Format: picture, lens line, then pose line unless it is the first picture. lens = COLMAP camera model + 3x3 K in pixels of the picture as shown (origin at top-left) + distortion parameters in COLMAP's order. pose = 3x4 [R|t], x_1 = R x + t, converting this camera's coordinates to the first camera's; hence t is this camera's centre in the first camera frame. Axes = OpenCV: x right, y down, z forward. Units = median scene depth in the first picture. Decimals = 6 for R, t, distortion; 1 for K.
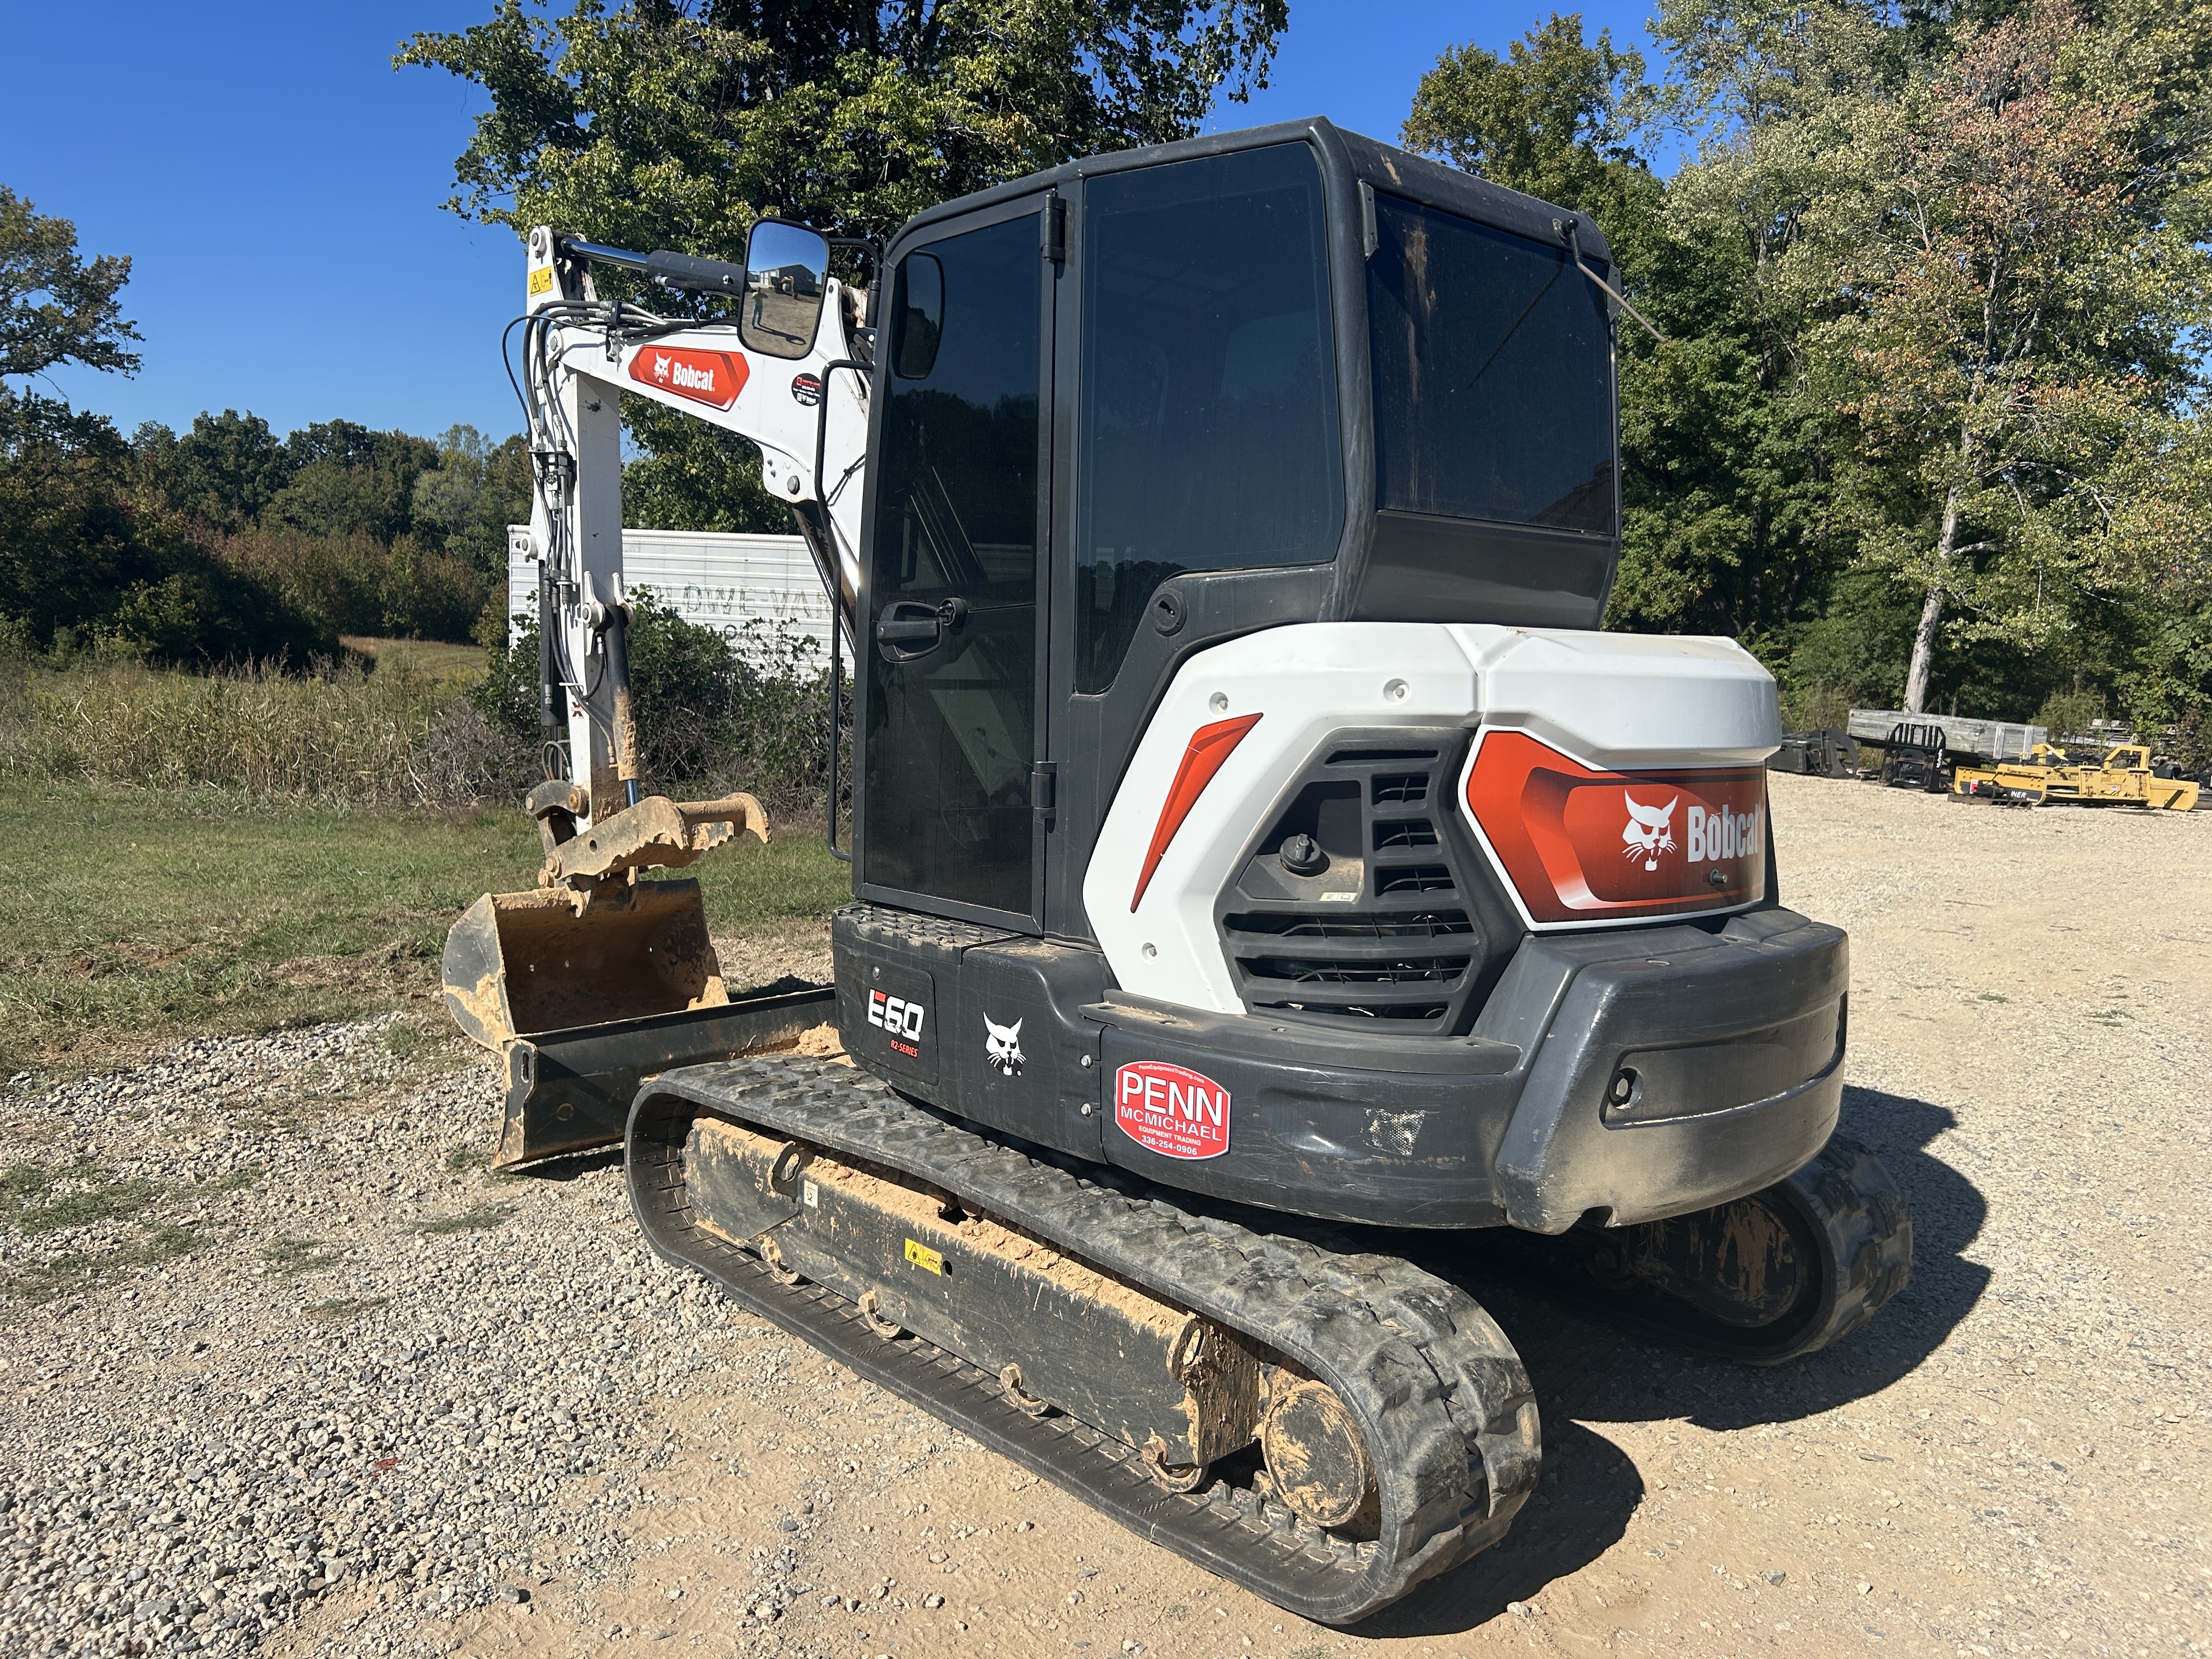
lens RADIAL K [[1665.9, 0, 1106.0], [0, 1665.9, 829.5], [0, 0, 1]] dist [0.009845, -0.001783]
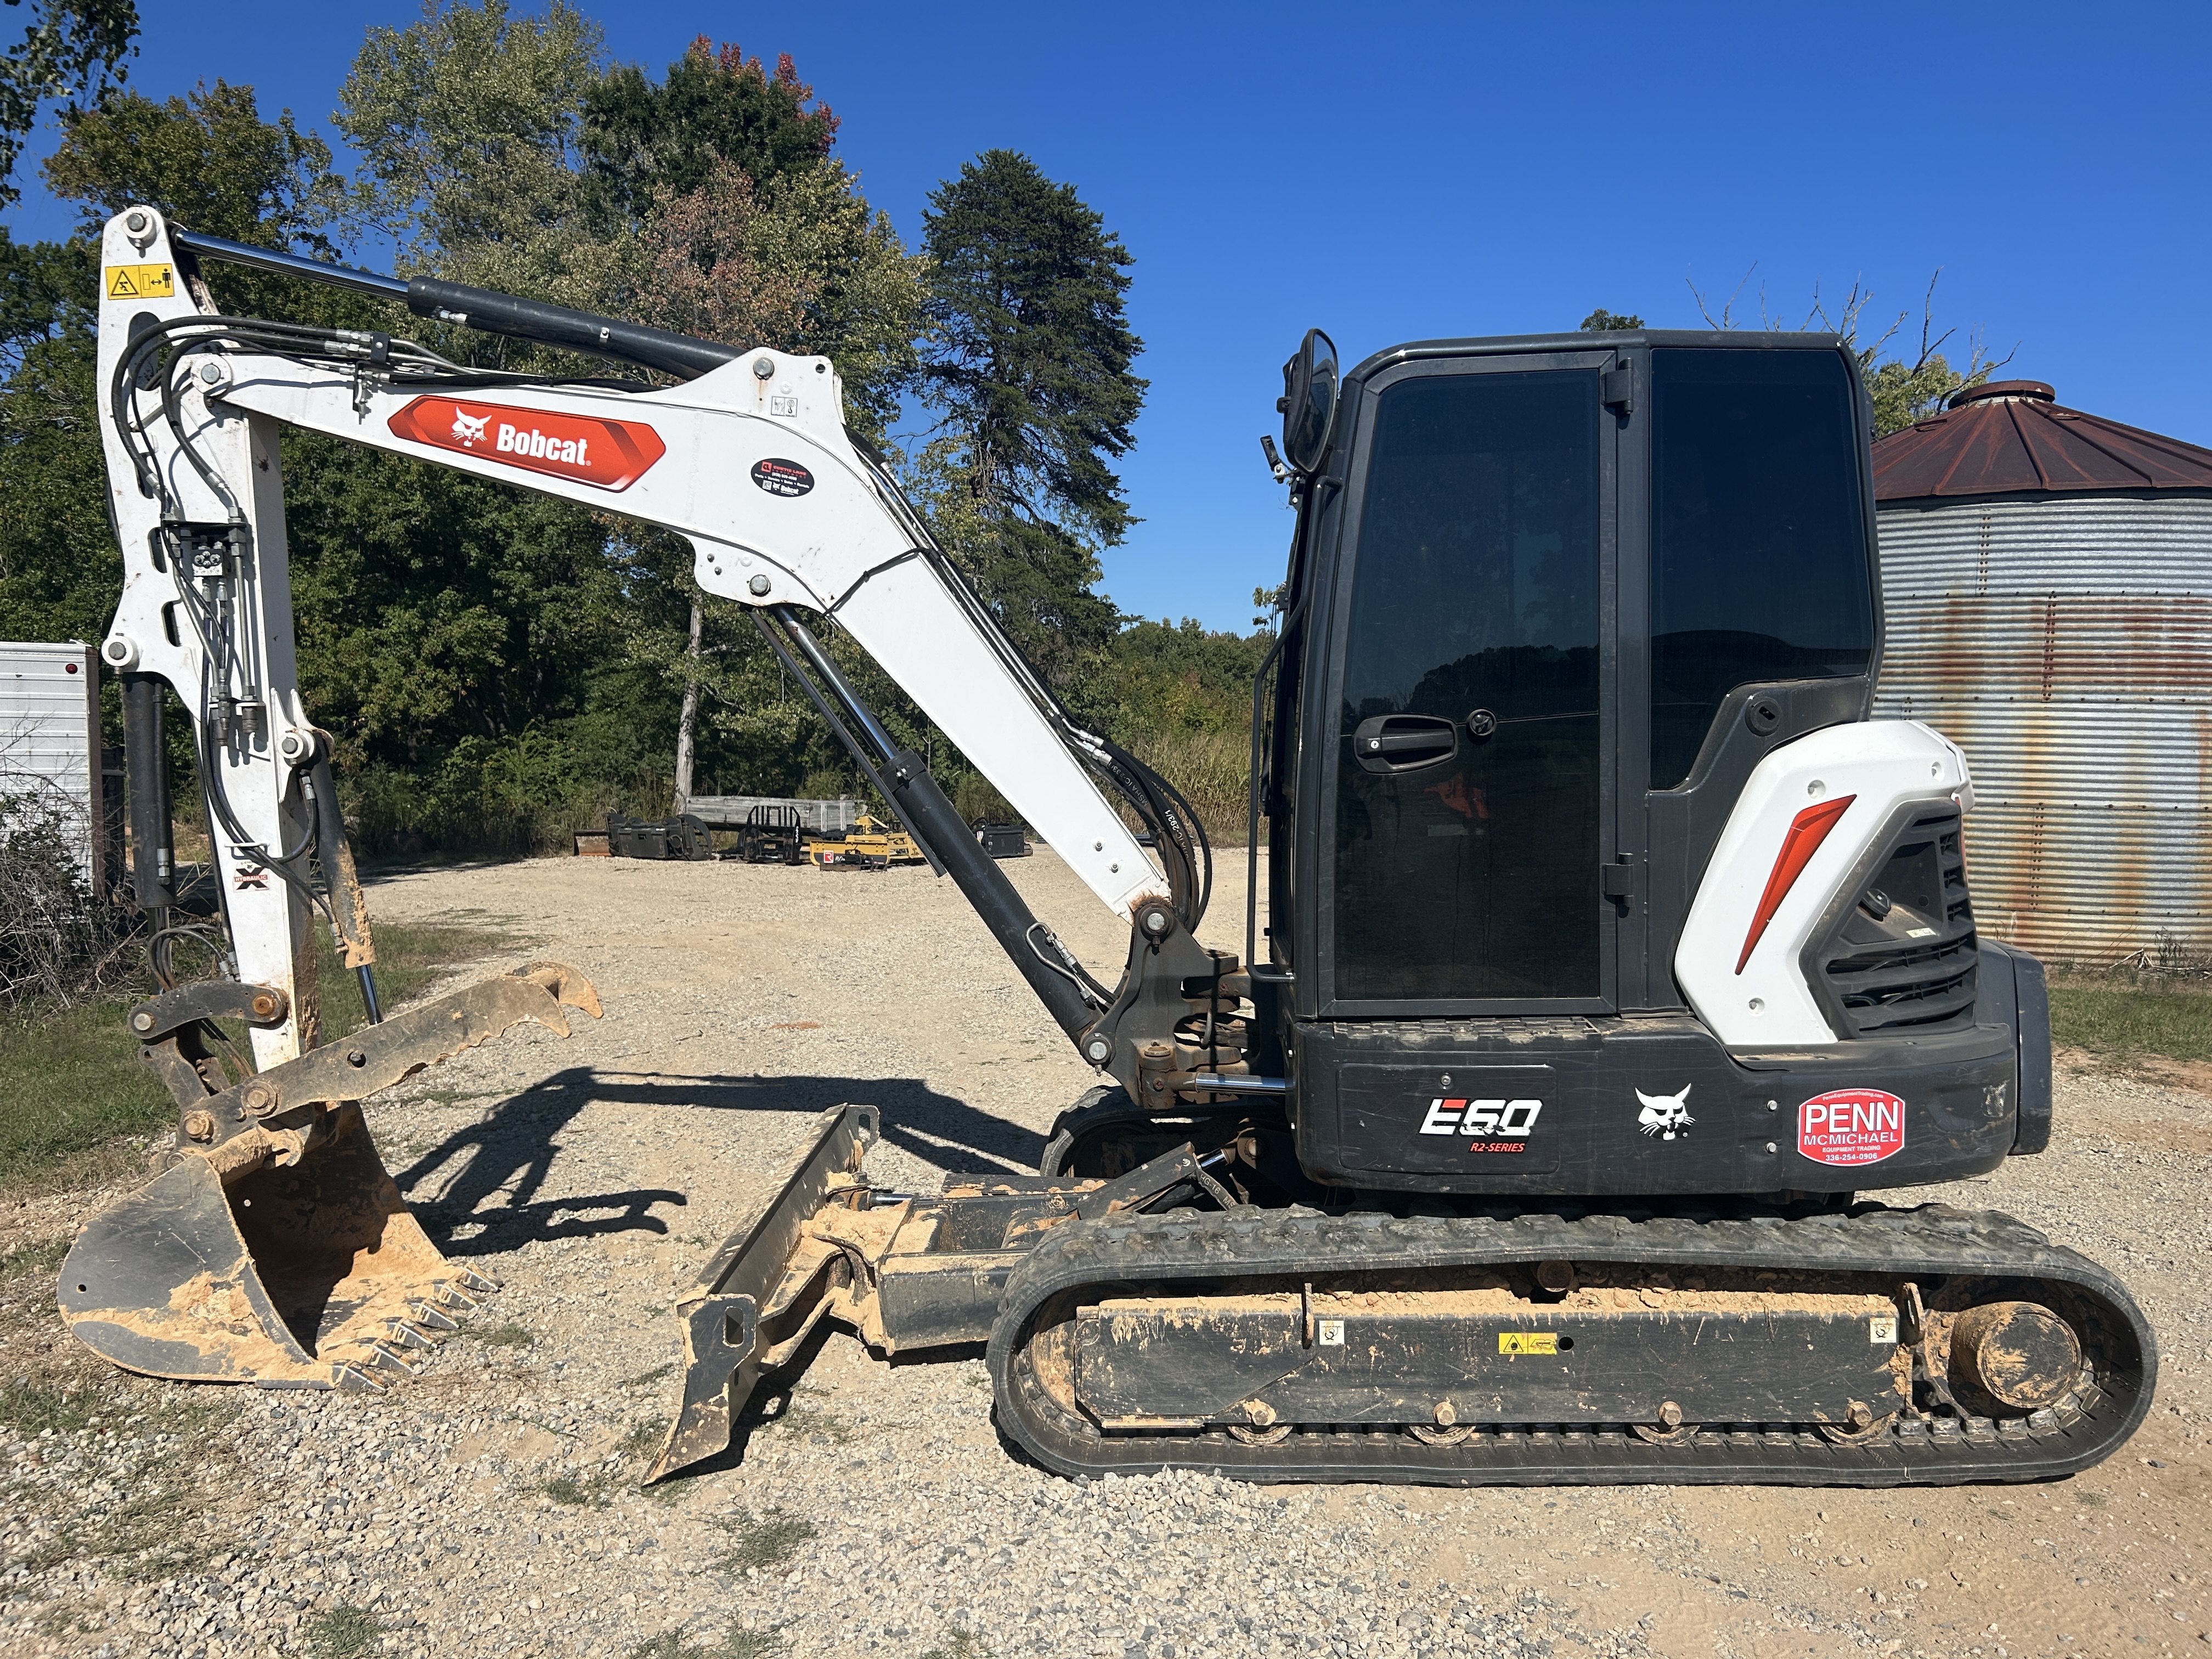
lens RADIAL K [[1653.3, 0, 1097.1], [0, 1653.3, 843.6], [0, 0, 1]] dist [0.021110, -0.026678]
pose [[0.714607, -0.077801, 0.695187, -0.160269], [0.111390, 0.993771, -0.003285, -0.012826], [-0.690601, 0.079784, 0.718822, 0.067437]]
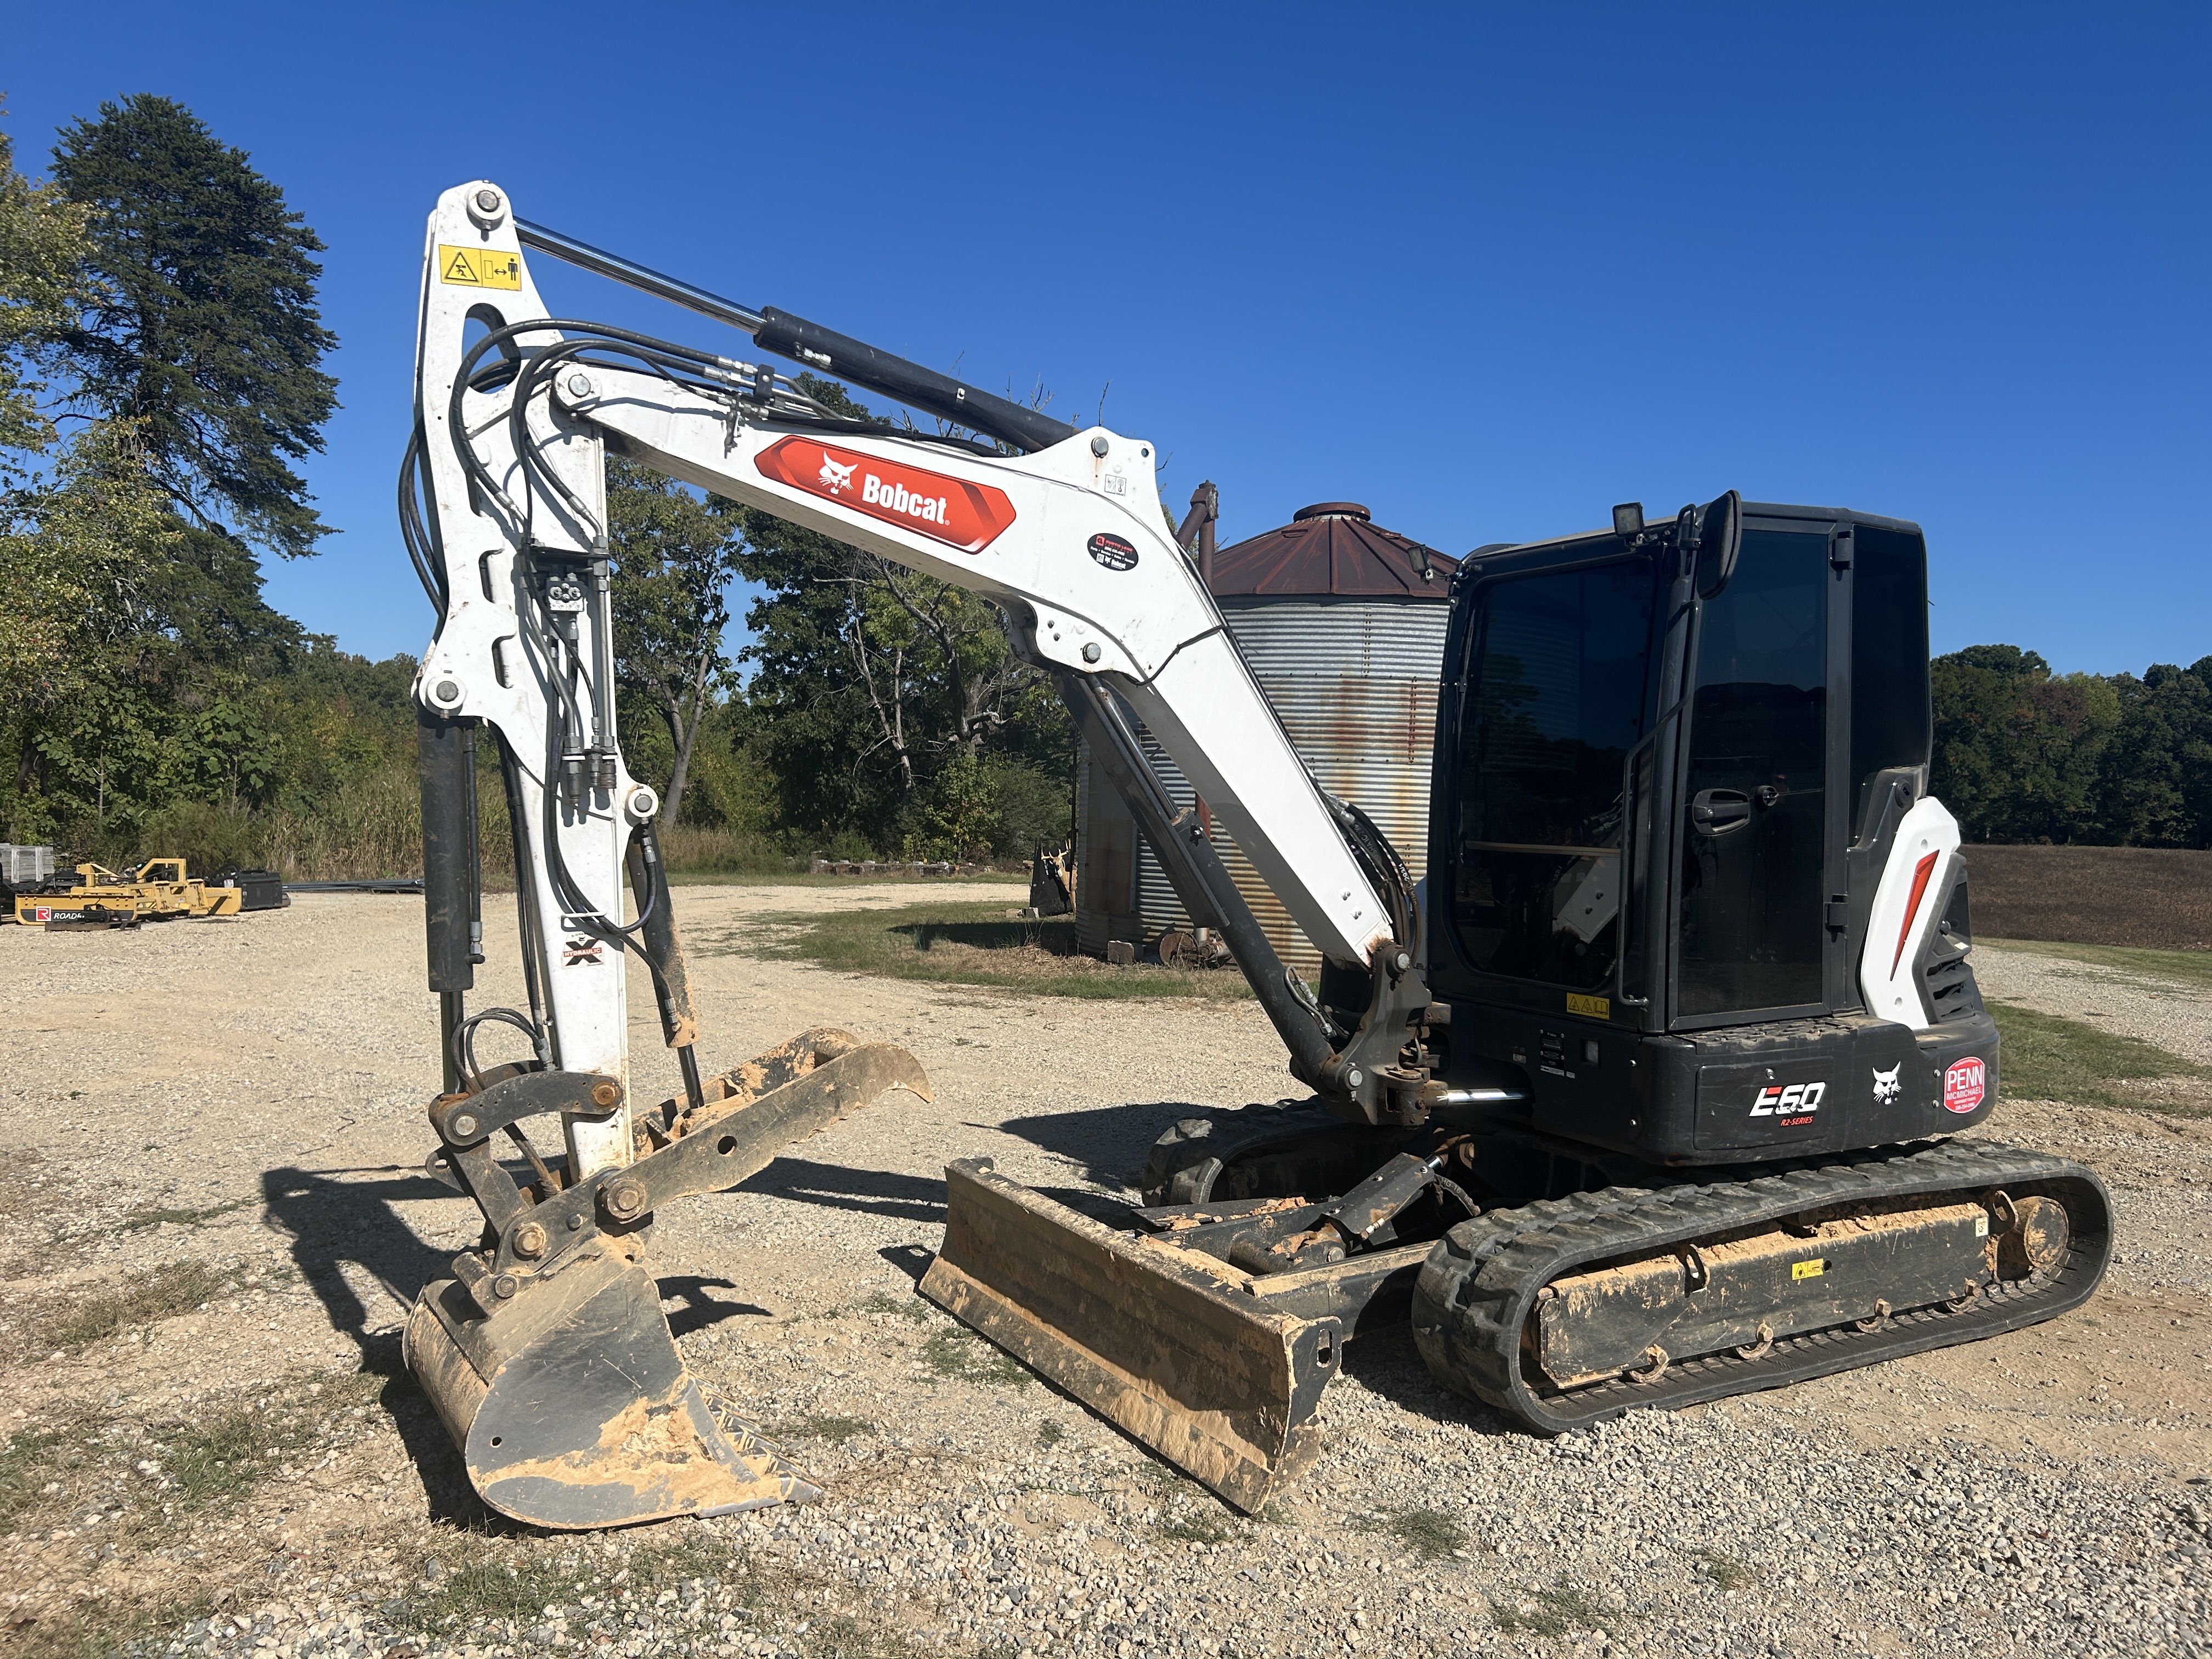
lens RADIAL K [[1663.7, 0, 1098.0], [0, 1663.7, 832.8], [0, 0, 1]] dist [0.005827, -0.000055]
pose [[0.283001, -0.057621, 0.957387, -0.251344], [0.114297, 0.993107, 0.025985, -0.032364], [-0.952285, 0.102073, 0.287637, 0.181222]]
